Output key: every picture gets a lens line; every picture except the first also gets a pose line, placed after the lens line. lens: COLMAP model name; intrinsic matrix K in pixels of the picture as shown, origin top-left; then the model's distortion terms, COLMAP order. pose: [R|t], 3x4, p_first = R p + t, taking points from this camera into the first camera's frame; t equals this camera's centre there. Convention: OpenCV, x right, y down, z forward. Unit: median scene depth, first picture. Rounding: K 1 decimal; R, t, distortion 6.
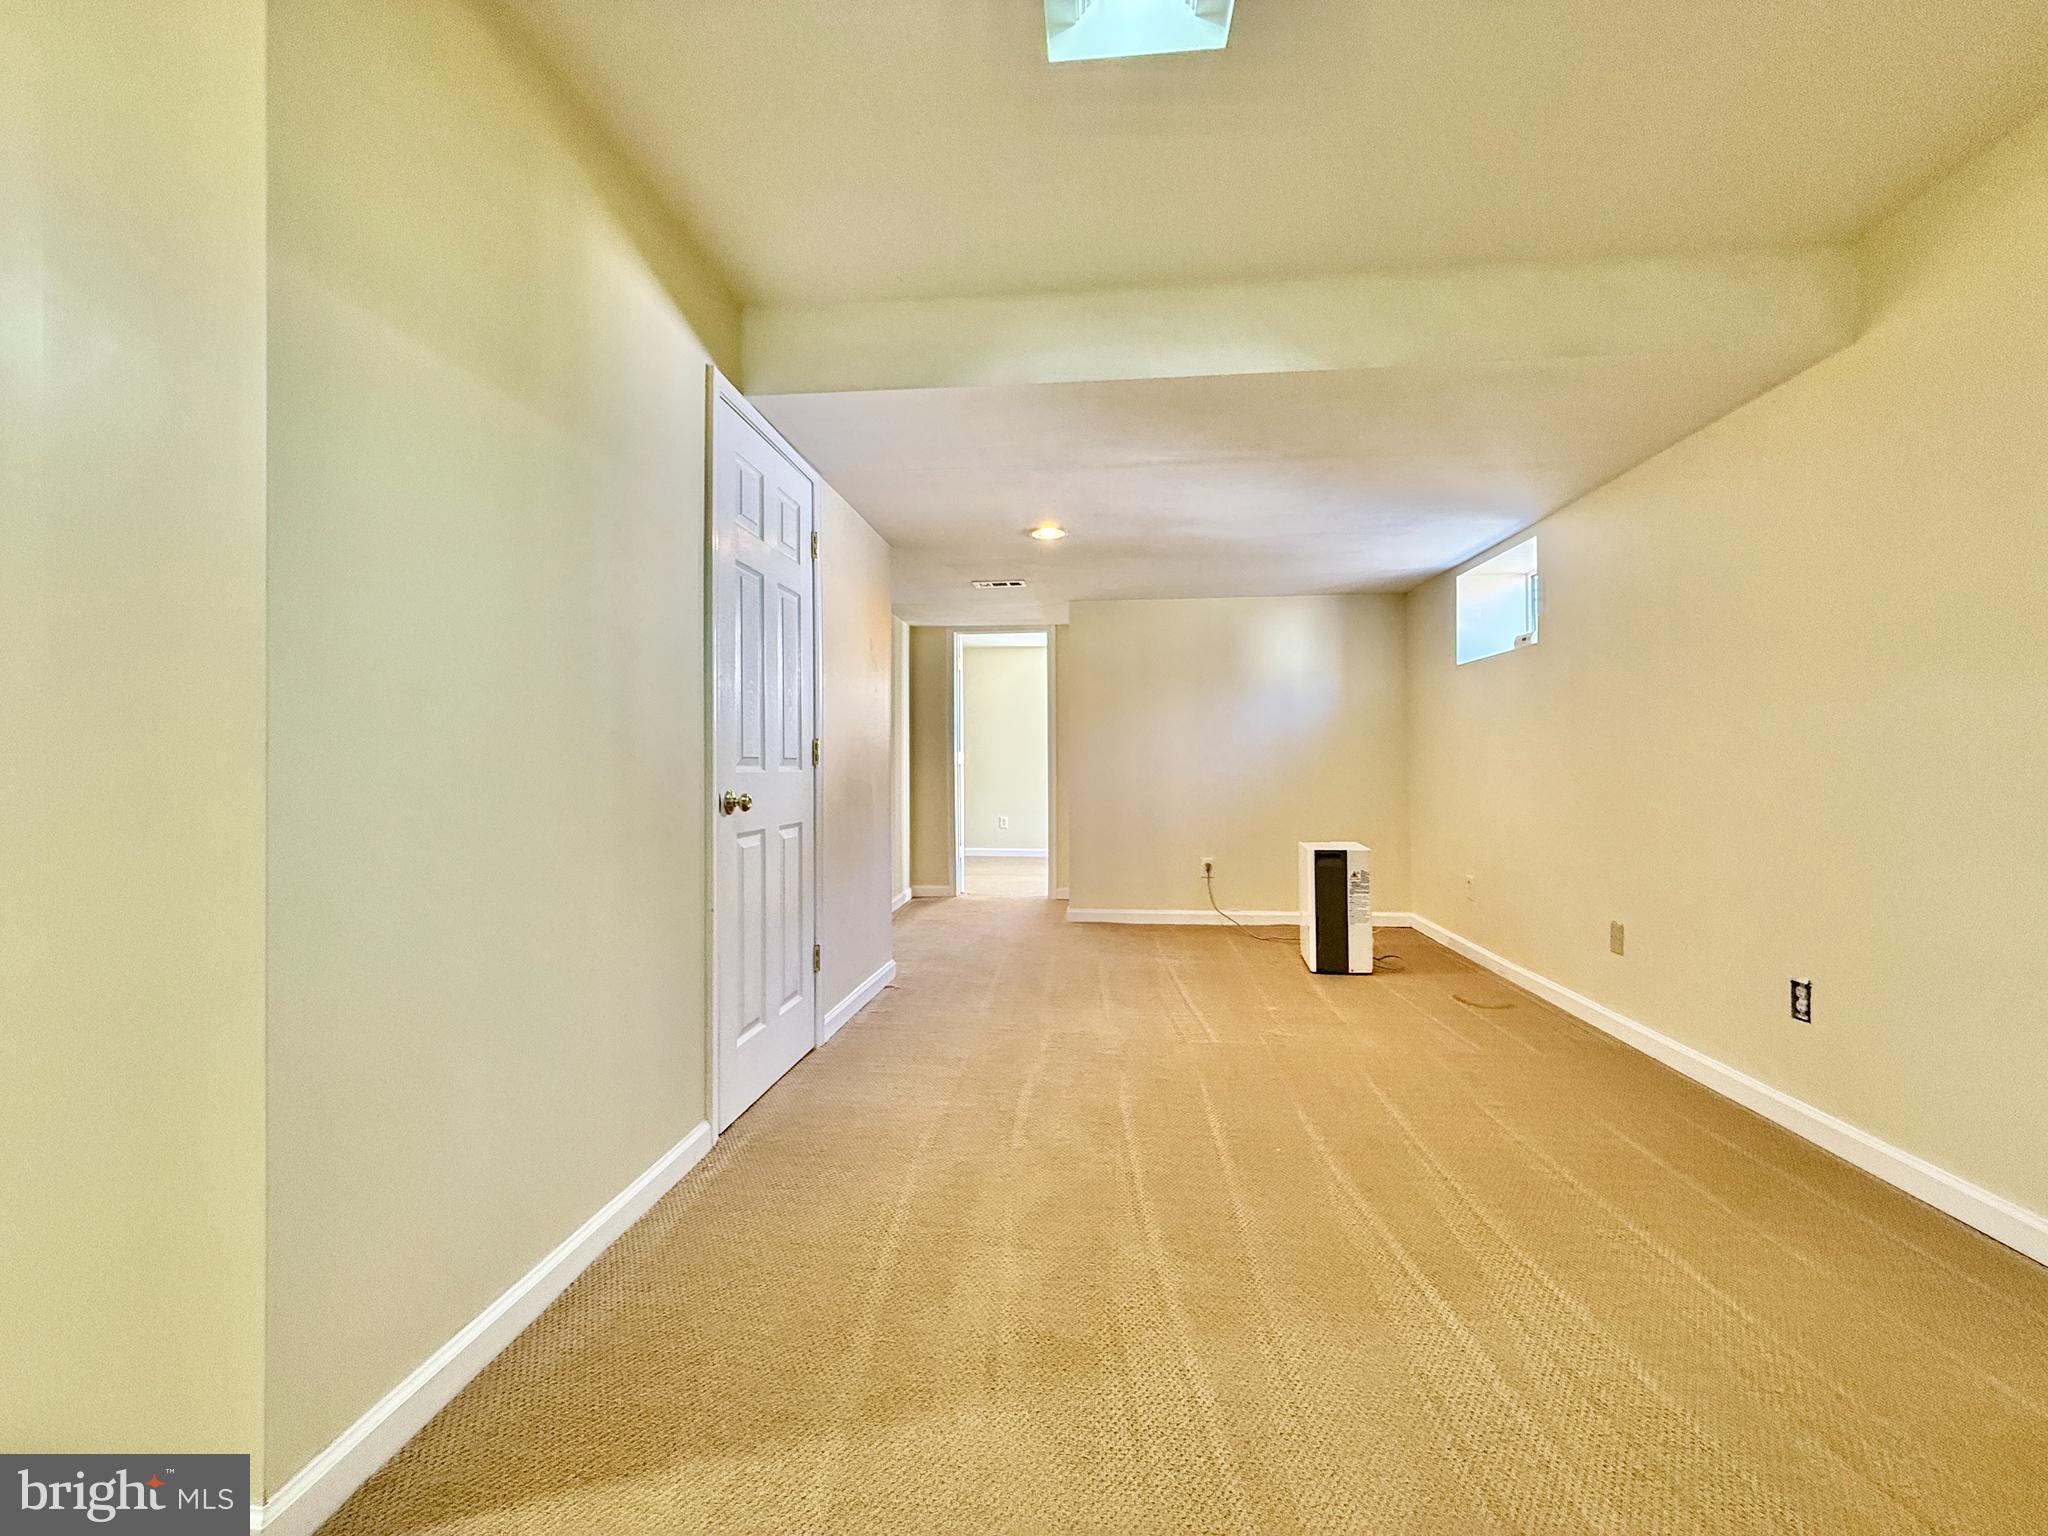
lens RADIAL K [[817.8, 0, 1022.9], [0, 817.8, 762.4], [0, 0, 1]] dist [0.006922, -0.000523]
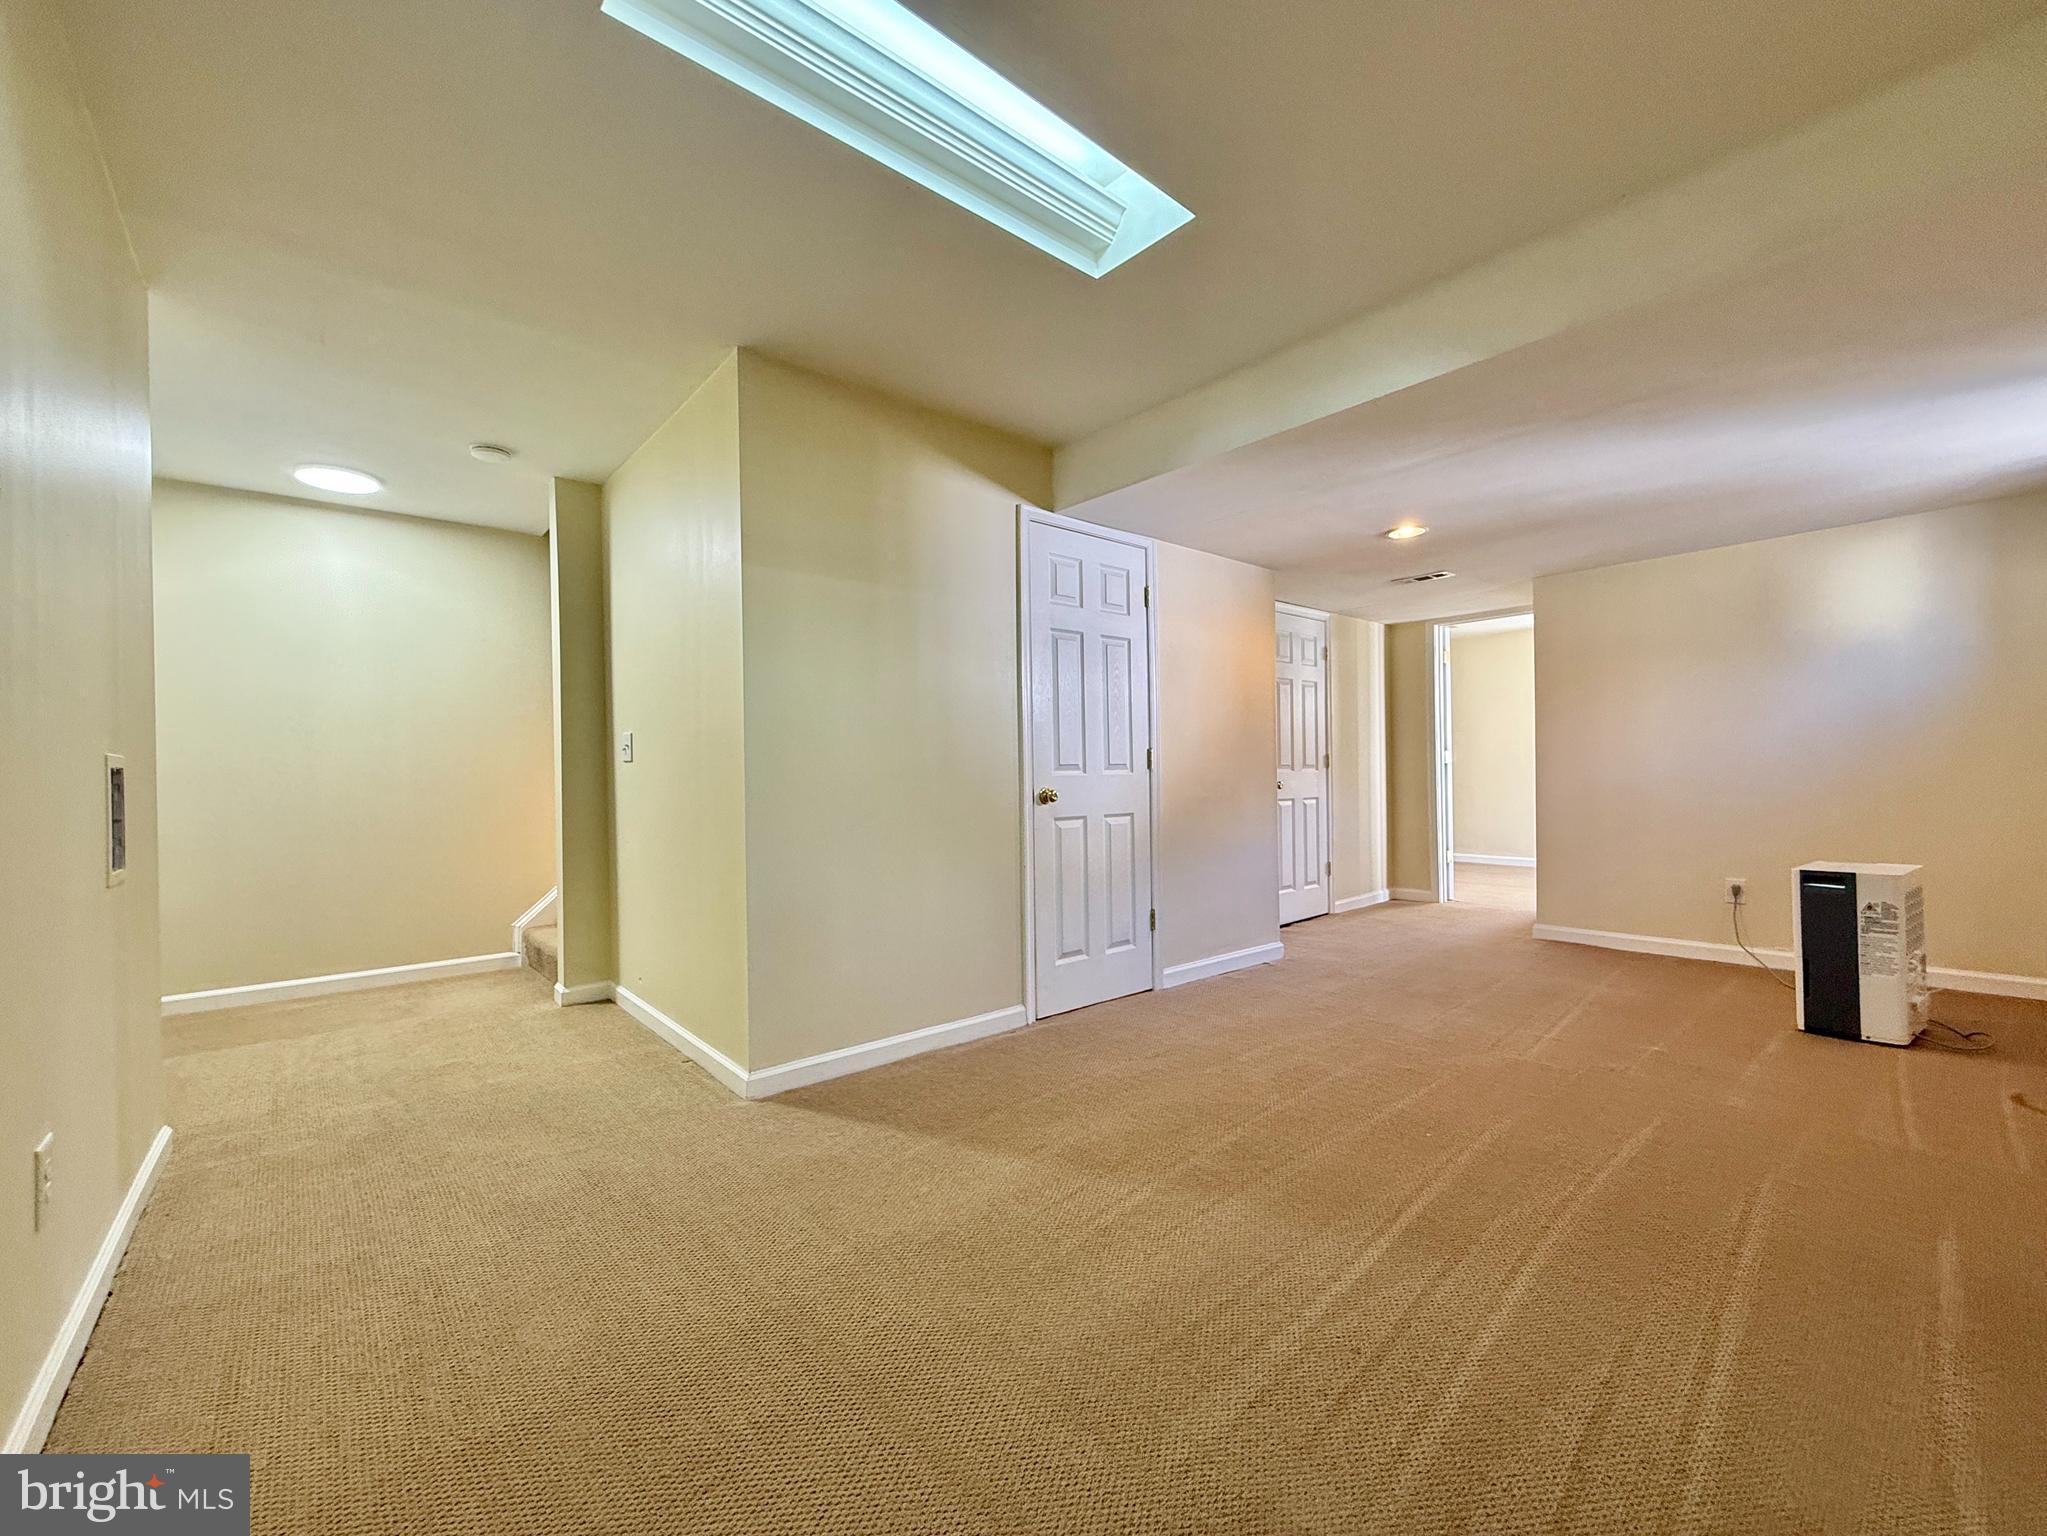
lens RADIAL K [[817.4, 0, 1008.1], [0, 817.4, 774.0], [0, 0, 1]] dist [0.006922, -0.000523]
pose [[0.728797, -0.009613, -0.684663, 0.347470], [0.017427, 0.999838, 0.004513, 0.001315], [0.684508, -0.015221, 0.728846, -0.062483]]
